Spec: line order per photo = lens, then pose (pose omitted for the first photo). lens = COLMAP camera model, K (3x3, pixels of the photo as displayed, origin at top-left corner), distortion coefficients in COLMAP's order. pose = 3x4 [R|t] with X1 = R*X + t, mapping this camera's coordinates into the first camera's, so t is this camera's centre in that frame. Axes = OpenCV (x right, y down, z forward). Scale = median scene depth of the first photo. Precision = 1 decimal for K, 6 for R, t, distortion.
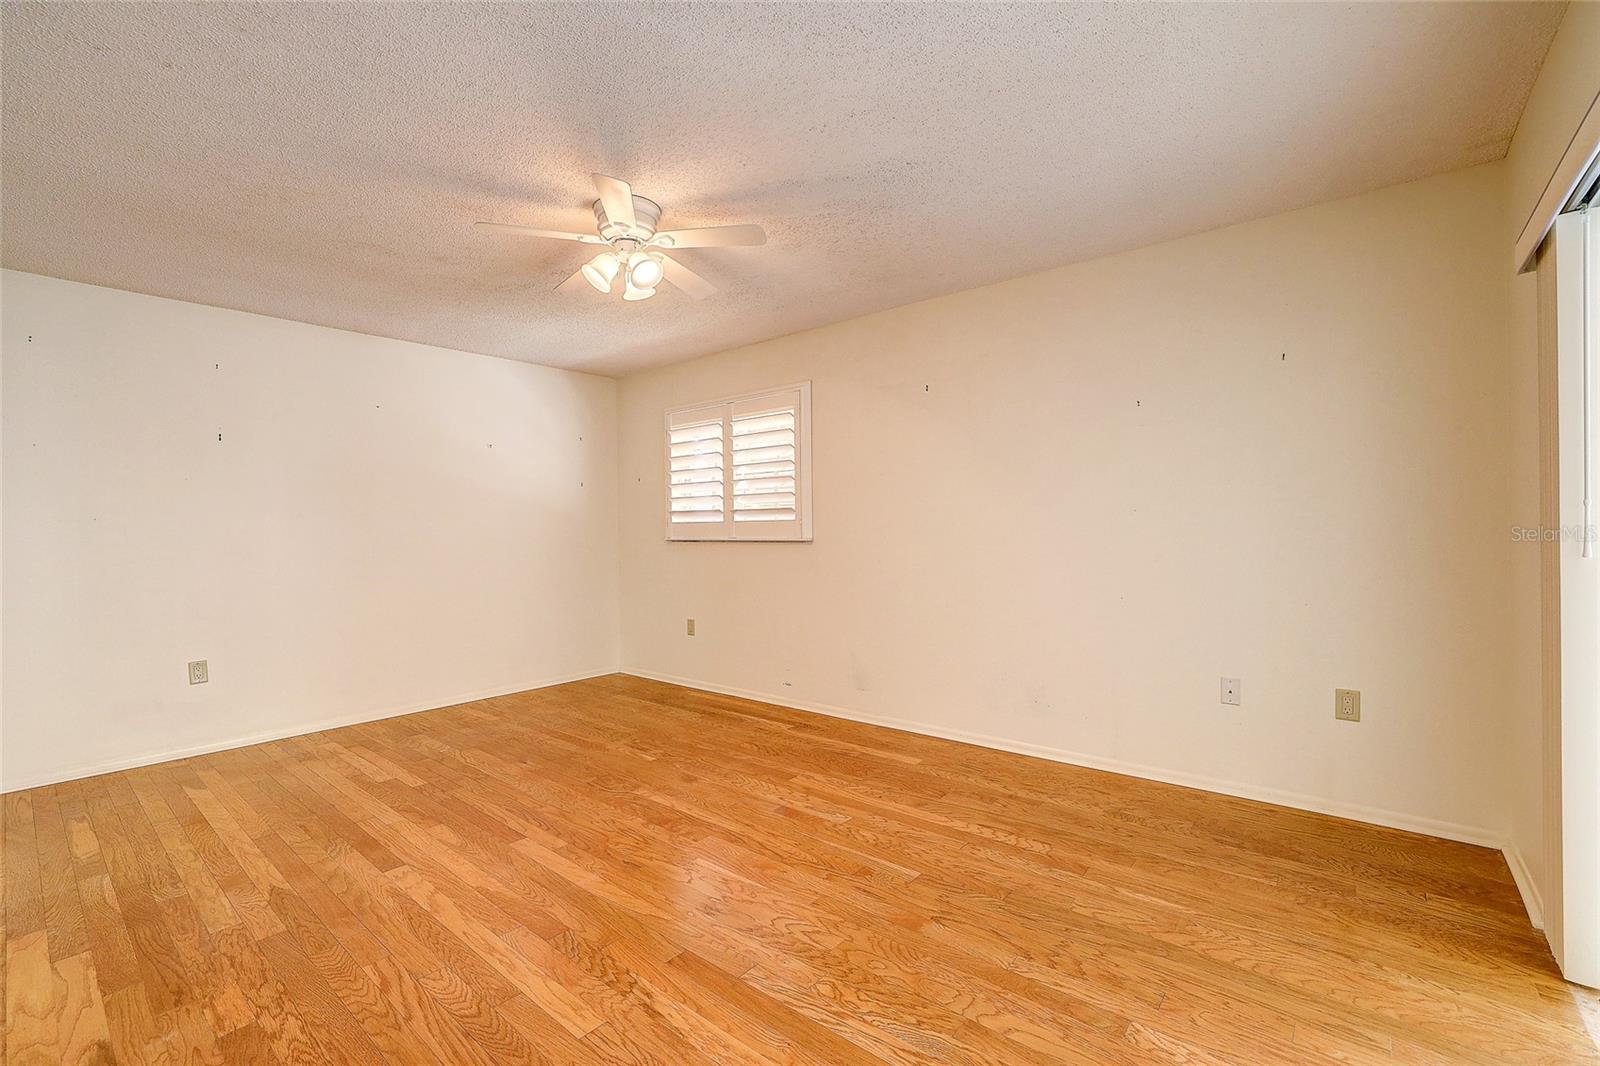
lens RADIAL K [[709.3, 0, 795.6], [0, 709.3, 532.0], [0, 0, 1]] dist [-0.047437, 0.019649]
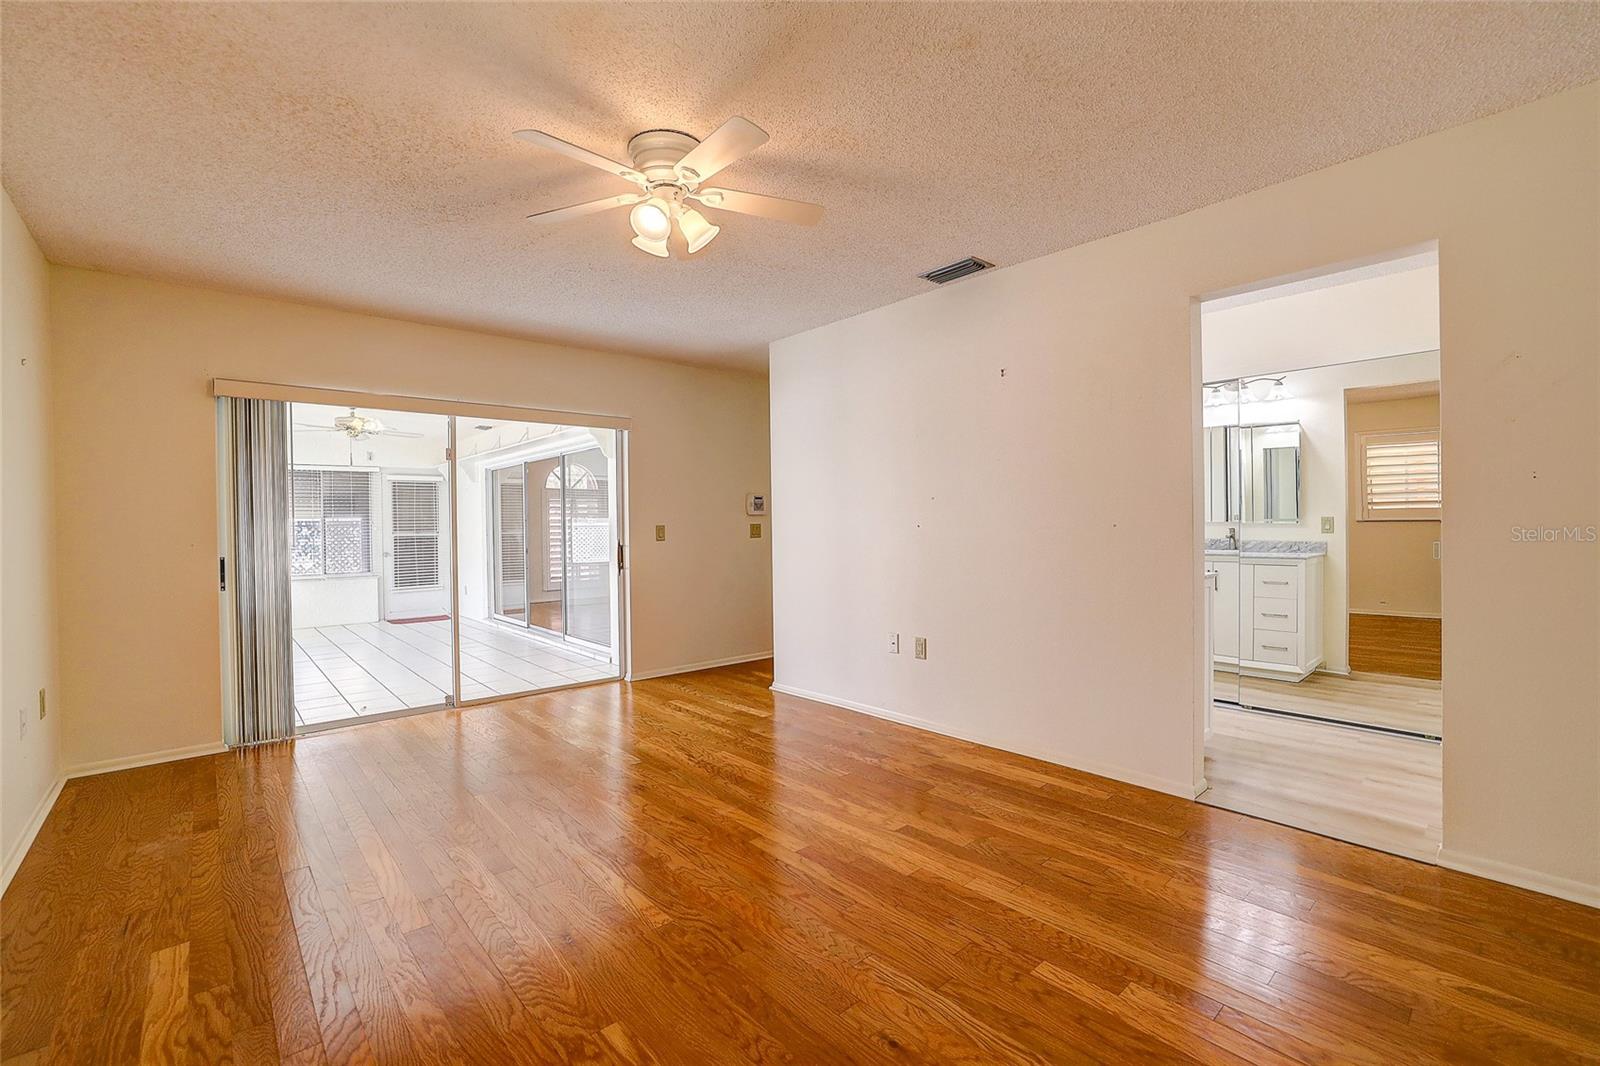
lens RADIAL K [[709.3, 0, 795.6], [0, 709.3, 532.0], [0, 0, 1]] dist [-0.047437, 0.019649]
pose [[-0.989664, 0.023969, 0.141388, -0.561988], [0.025712, 0.999614, 0.010514, 0.003778], [-0.141081, 0.014041, -0.989898, 2.043274]]
